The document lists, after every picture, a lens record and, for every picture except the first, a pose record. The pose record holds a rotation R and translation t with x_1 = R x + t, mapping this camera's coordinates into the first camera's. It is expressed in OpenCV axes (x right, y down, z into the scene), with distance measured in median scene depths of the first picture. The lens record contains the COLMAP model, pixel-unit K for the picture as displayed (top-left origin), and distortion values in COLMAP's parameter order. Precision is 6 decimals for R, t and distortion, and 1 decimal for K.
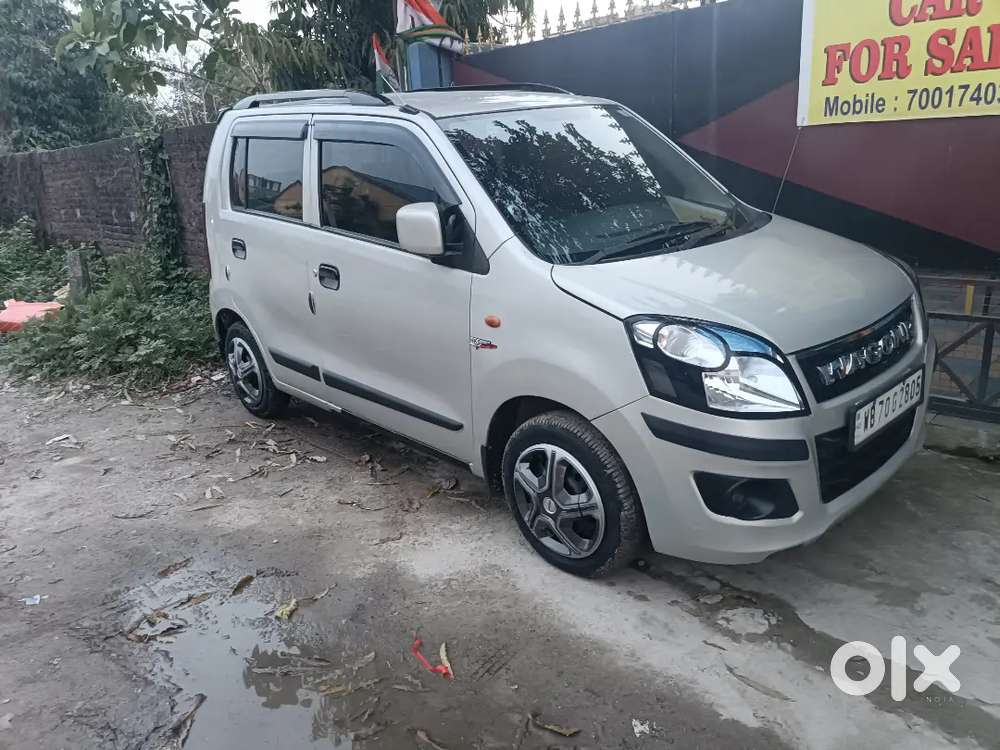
lens RADIAL K [[734.9, 0, 500.0], [0, 734.9, 375.0], [0, 0, 1]] dist [0.036385, -0.026417]
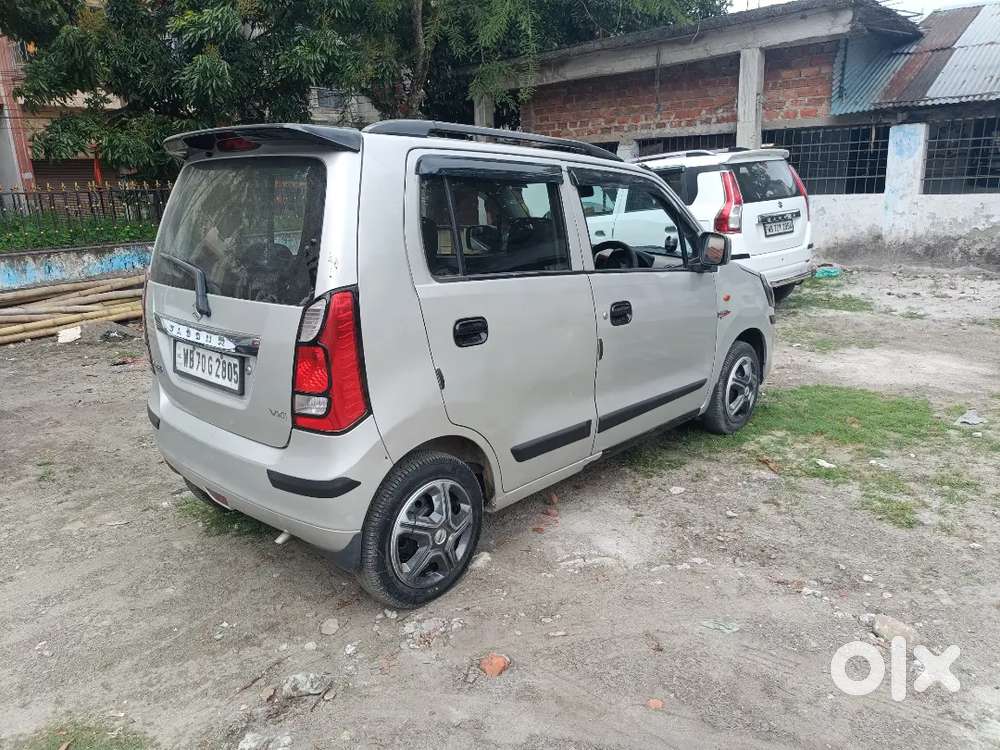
lens RADIAL K [[734.9, 0, 500.0], [0, 734.9, 375.0], [0, 0, 1]] dist [0.036385, -0.026417]
pose [[-0.078440, -0.173682, 0.981673, -1.653161], [0.338087, 0.921717, 0.190089, -0.405532], [-0.937840, 0.346802, -0.013580, 1.579159]]
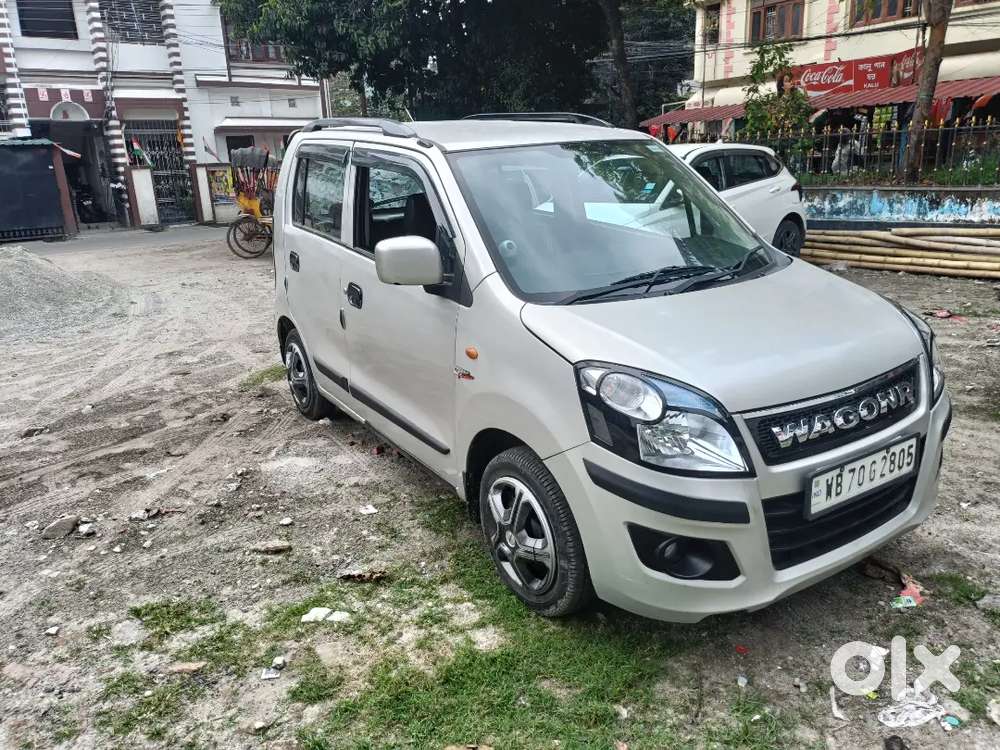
lens RADIAL K [[734.9, 0, 500.0], [0, 734.9, 375.0], [0, 0, 1]] dist [0.036385, -0.026417]
pose [[0.983389, 0.078039, -0.163880, 0.201970], [-0.080122, 0.996766, -0.006134, -0.039229], [0.162871, 0.019163, 0.986461, -0.005685]]
